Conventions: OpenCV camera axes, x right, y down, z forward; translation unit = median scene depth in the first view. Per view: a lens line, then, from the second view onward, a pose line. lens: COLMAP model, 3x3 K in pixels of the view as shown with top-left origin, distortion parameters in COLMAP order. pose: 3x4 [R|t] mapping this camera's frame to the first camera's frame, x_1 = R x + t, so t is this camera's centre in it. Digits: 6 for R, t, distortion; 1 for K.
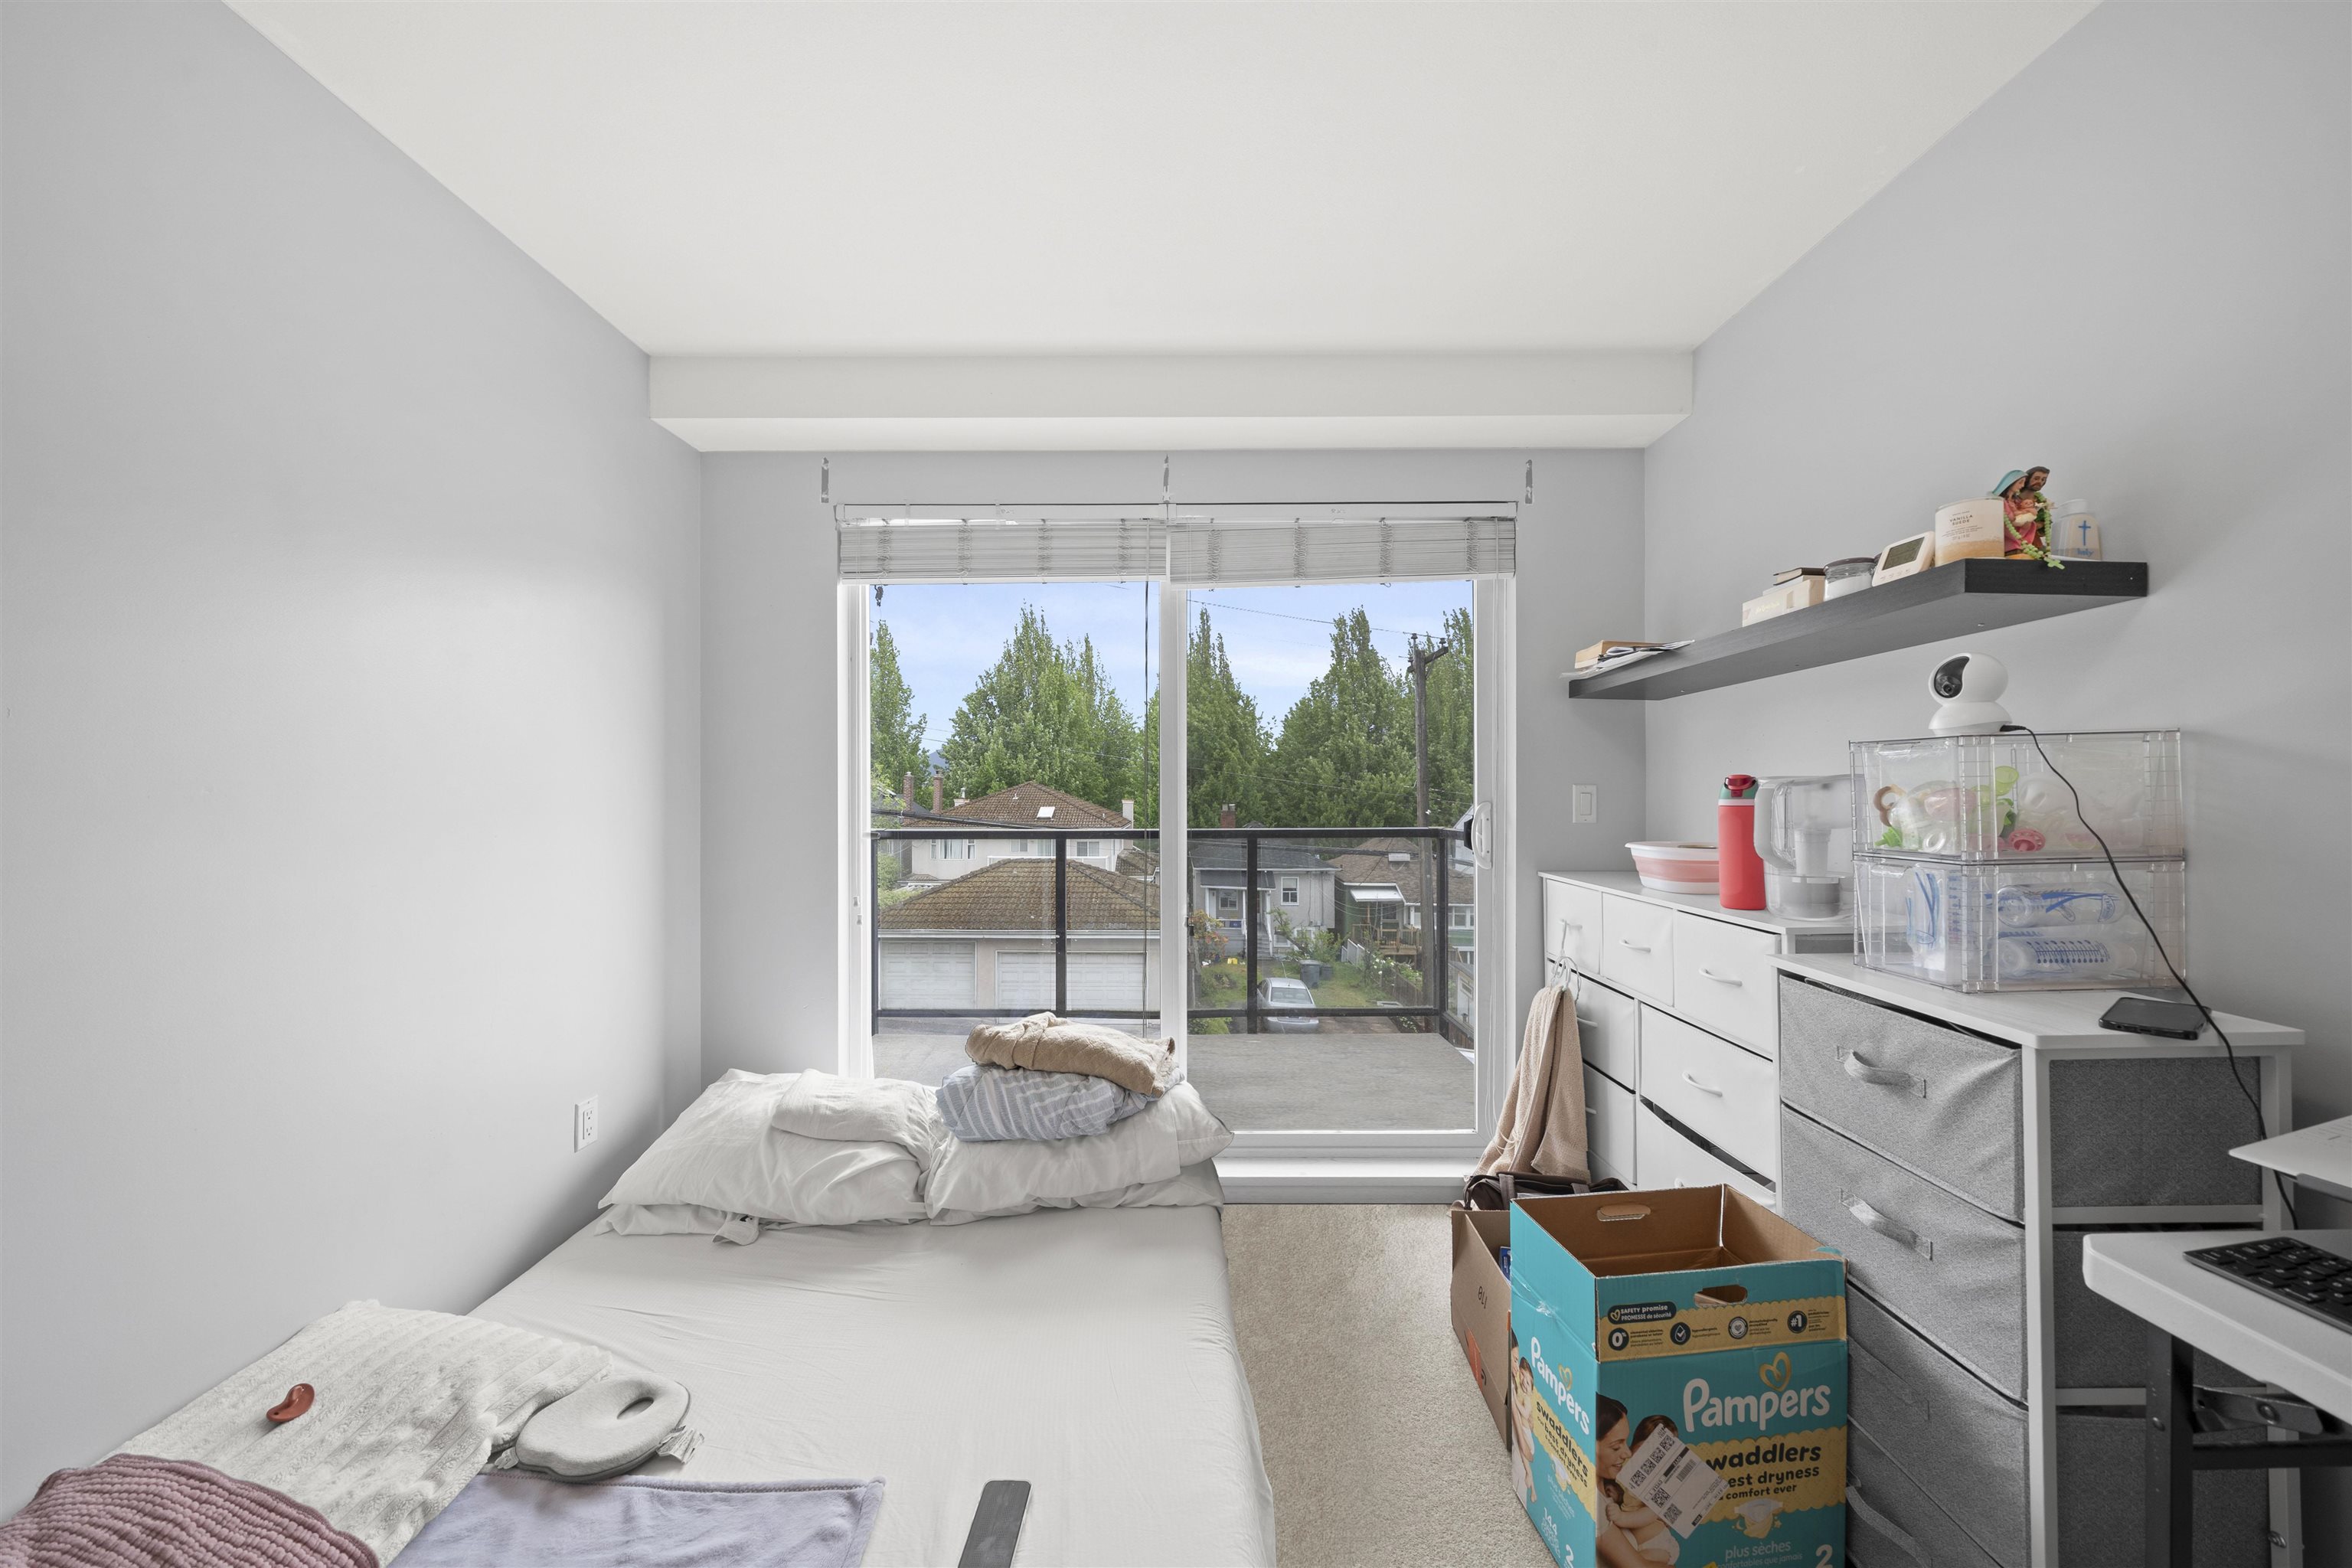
lens RADIAL K [[816.7, 0, 1176.0], [0, 816.7, 792.9], [0, 0, 1]] dist [-0.007622, 0.000194]
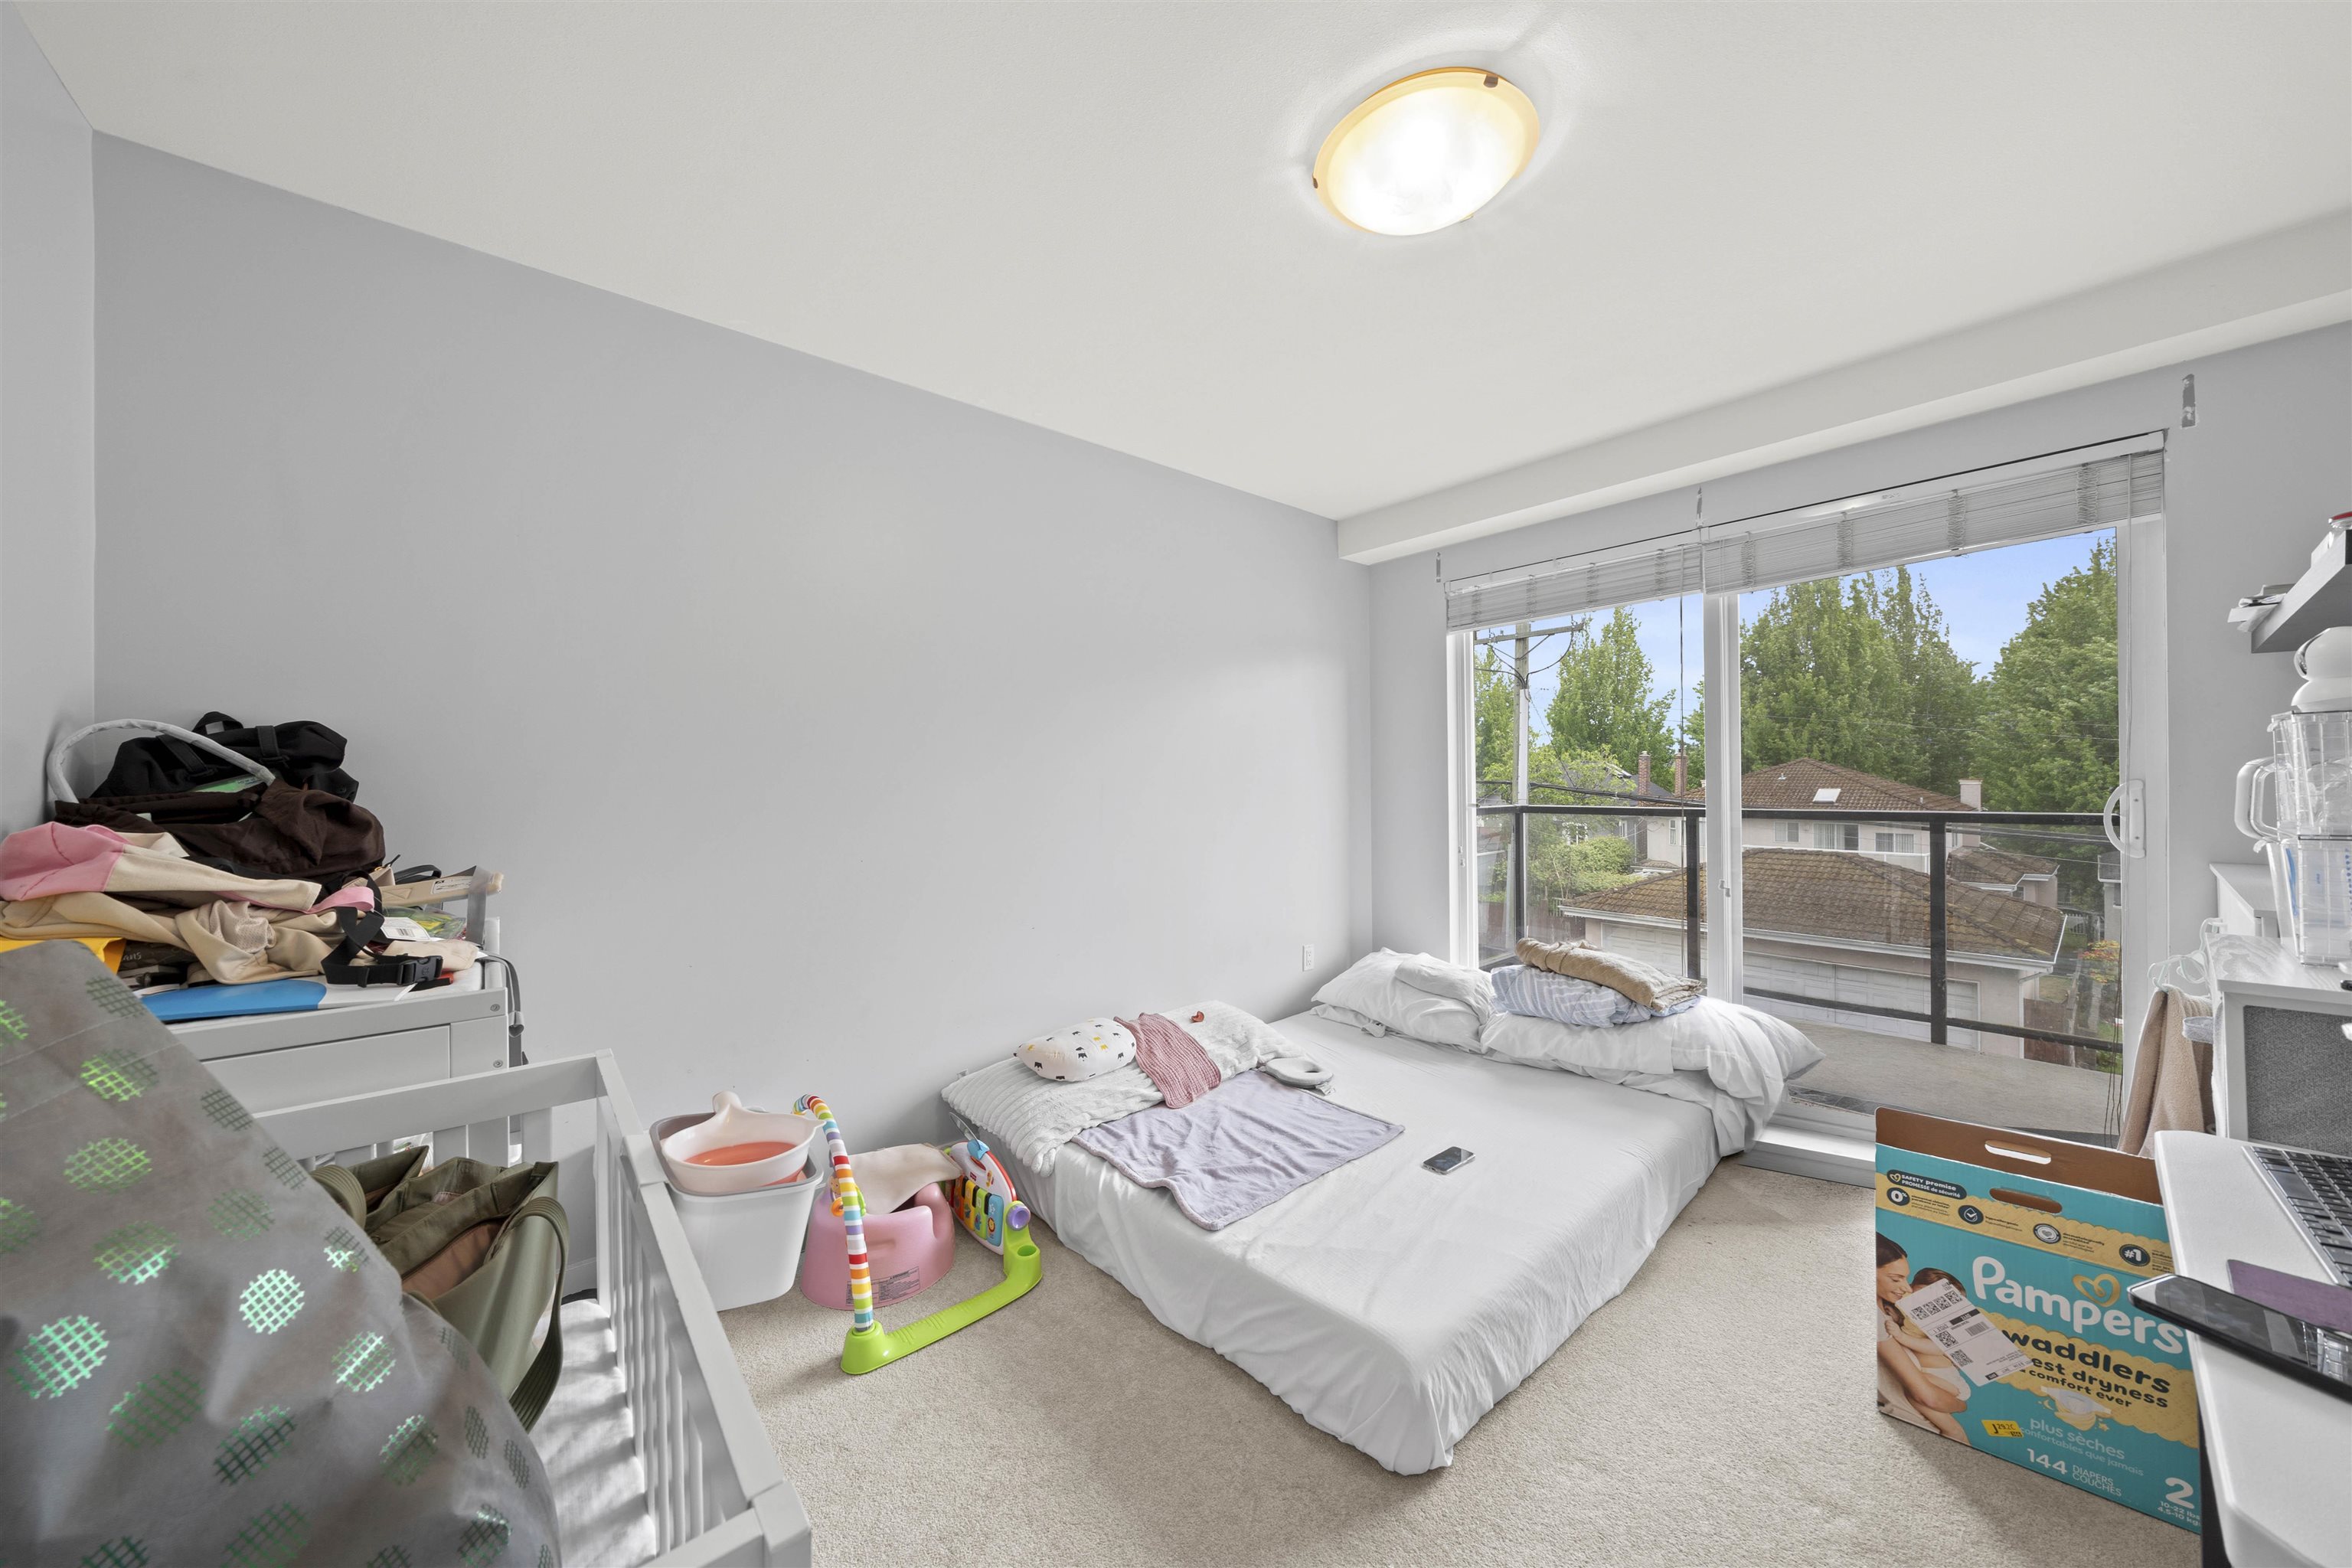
lens RADIAL K [[801.4, 0, 1167.6], [0, 801.4, 787.1], [0, 0, 1]] dist [-0.006805, 0.000322]
pose [[0.648513, 0.001180, -0.761203, 0.448414], [0.010882, 0.999882, 0.010821, -0.002474], [0.761126, -0.015301, 0.648424, -0.412302]]
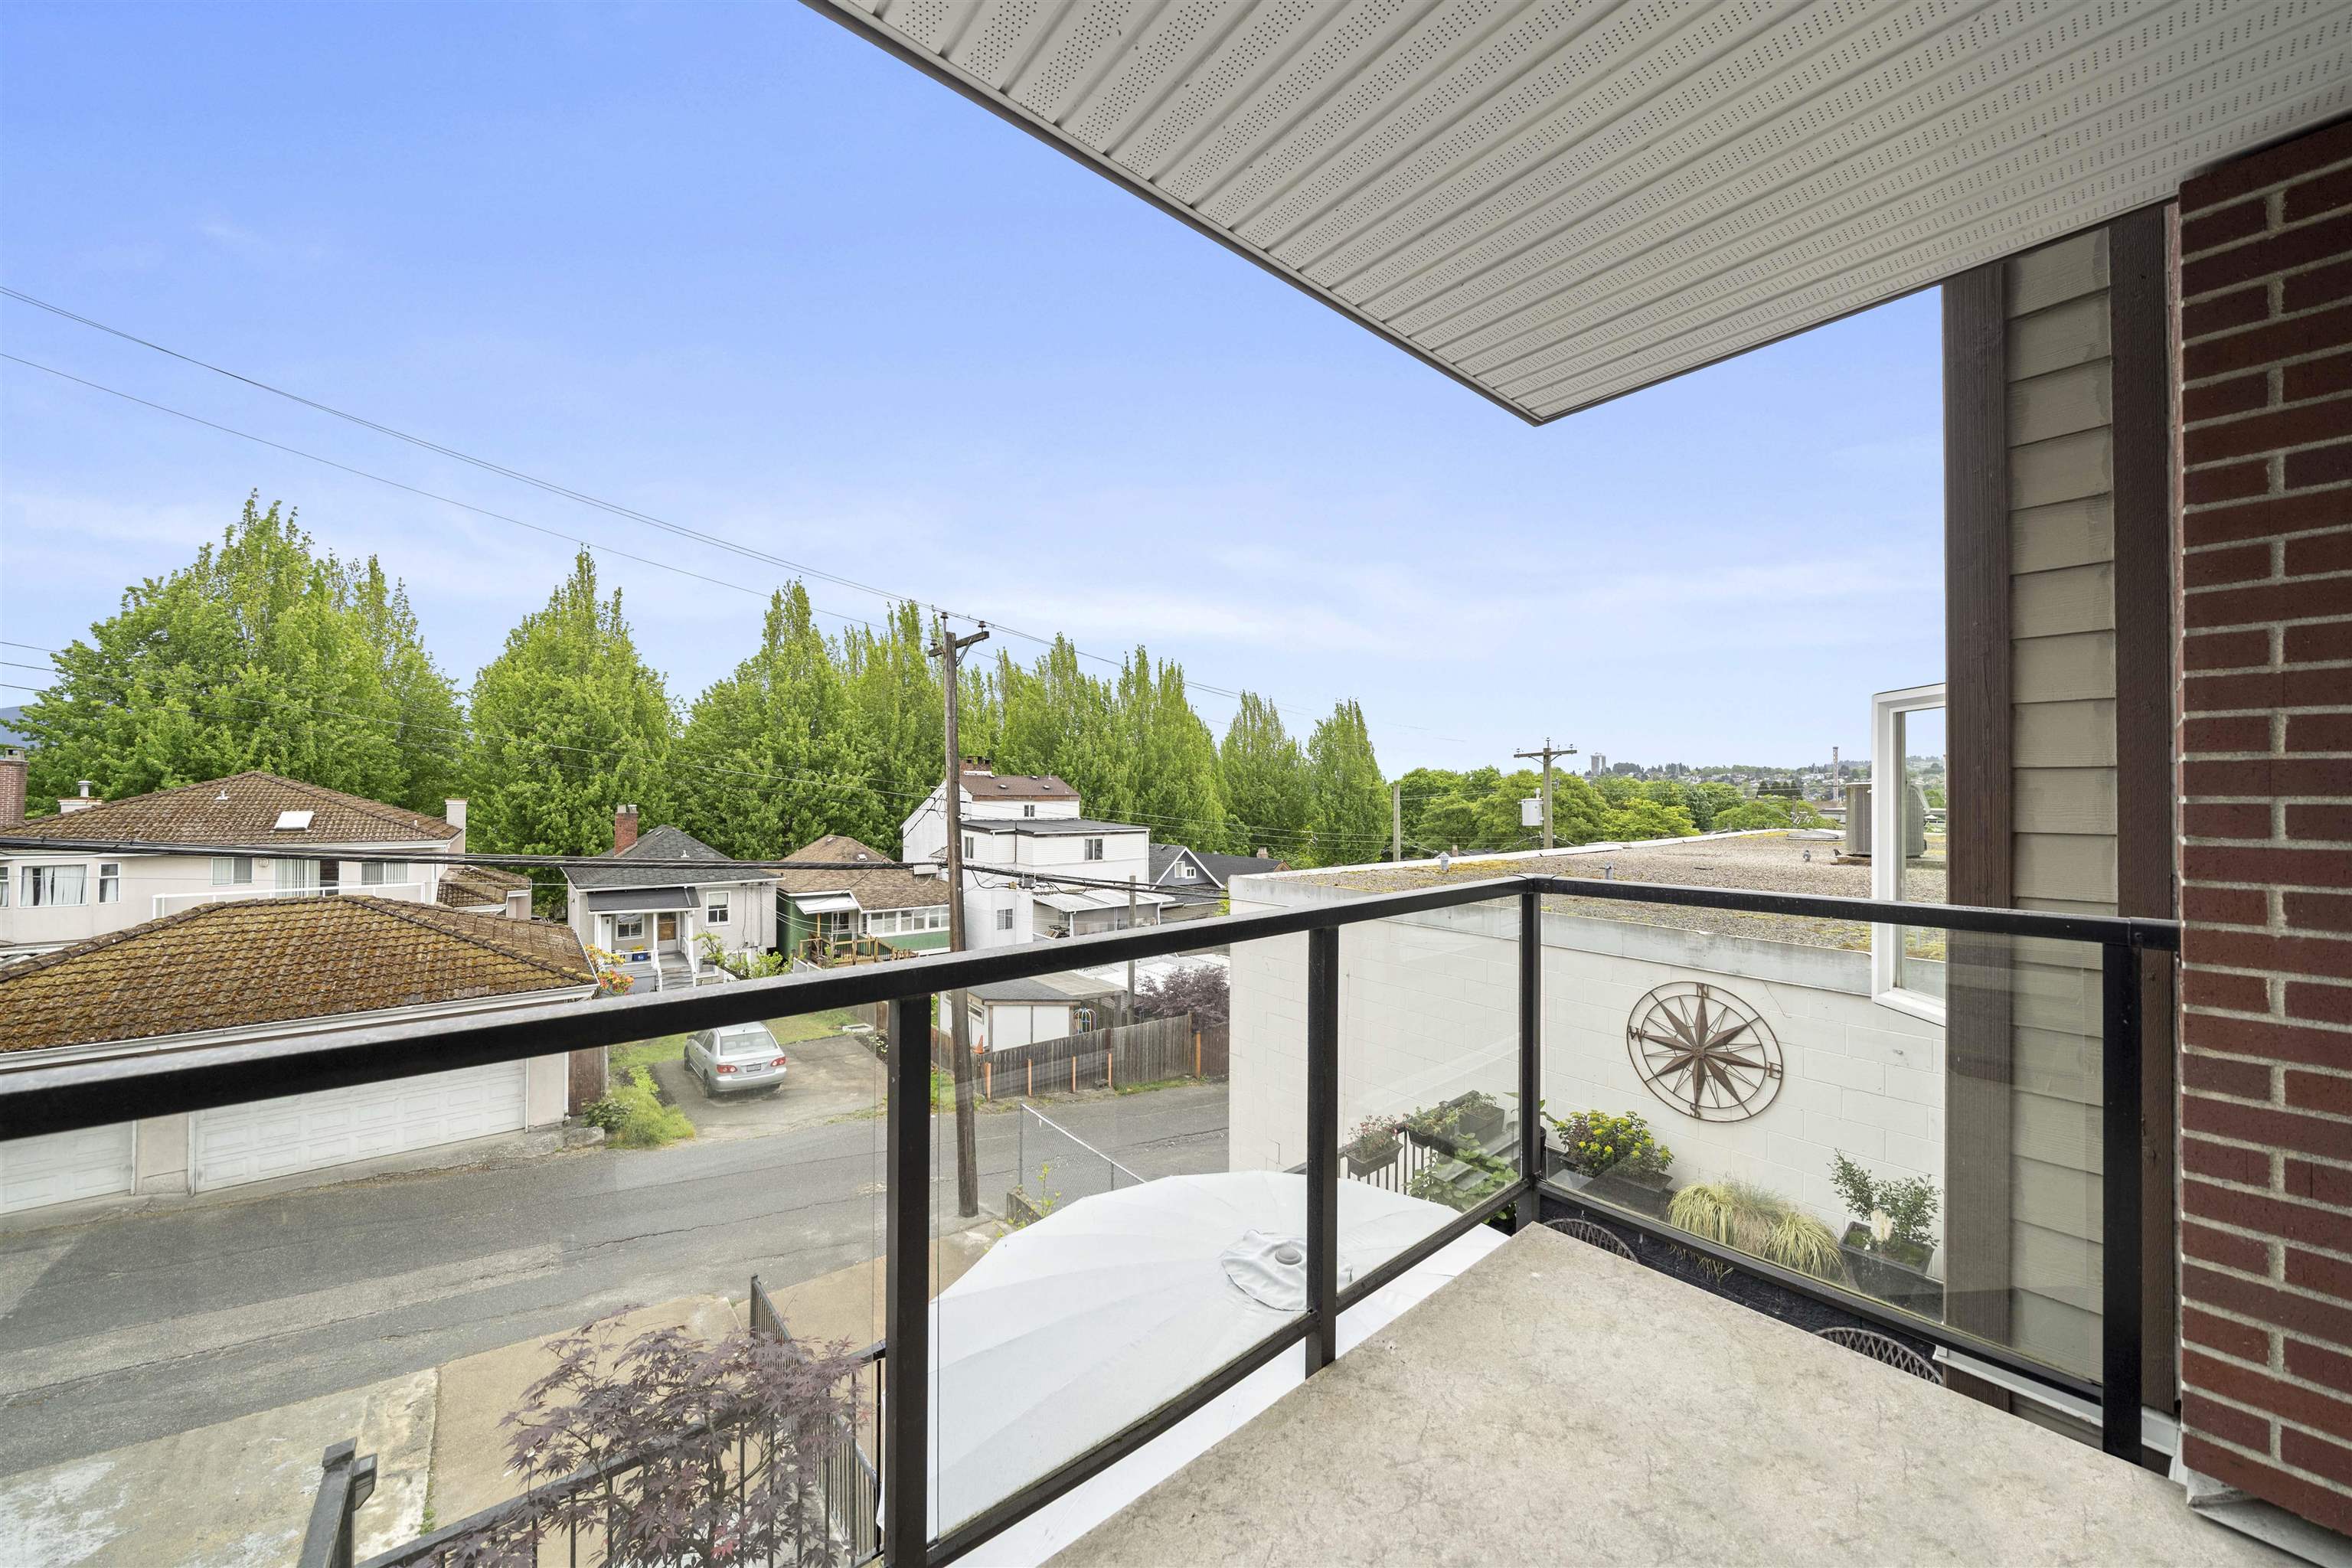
lens RADIAL K [[801.4, 0, 1167.6], [0, 801.4, 787.1], [0, 0, 1]] dist [-0.006805, 0.000322]
pose [[0.772887, 0.005916, 0.634516, -0.539041], [-0.001812, 0.999973, -0.007116, 0.013552], [-0.634541, 0.004350, 0.772877, 1.688750]]
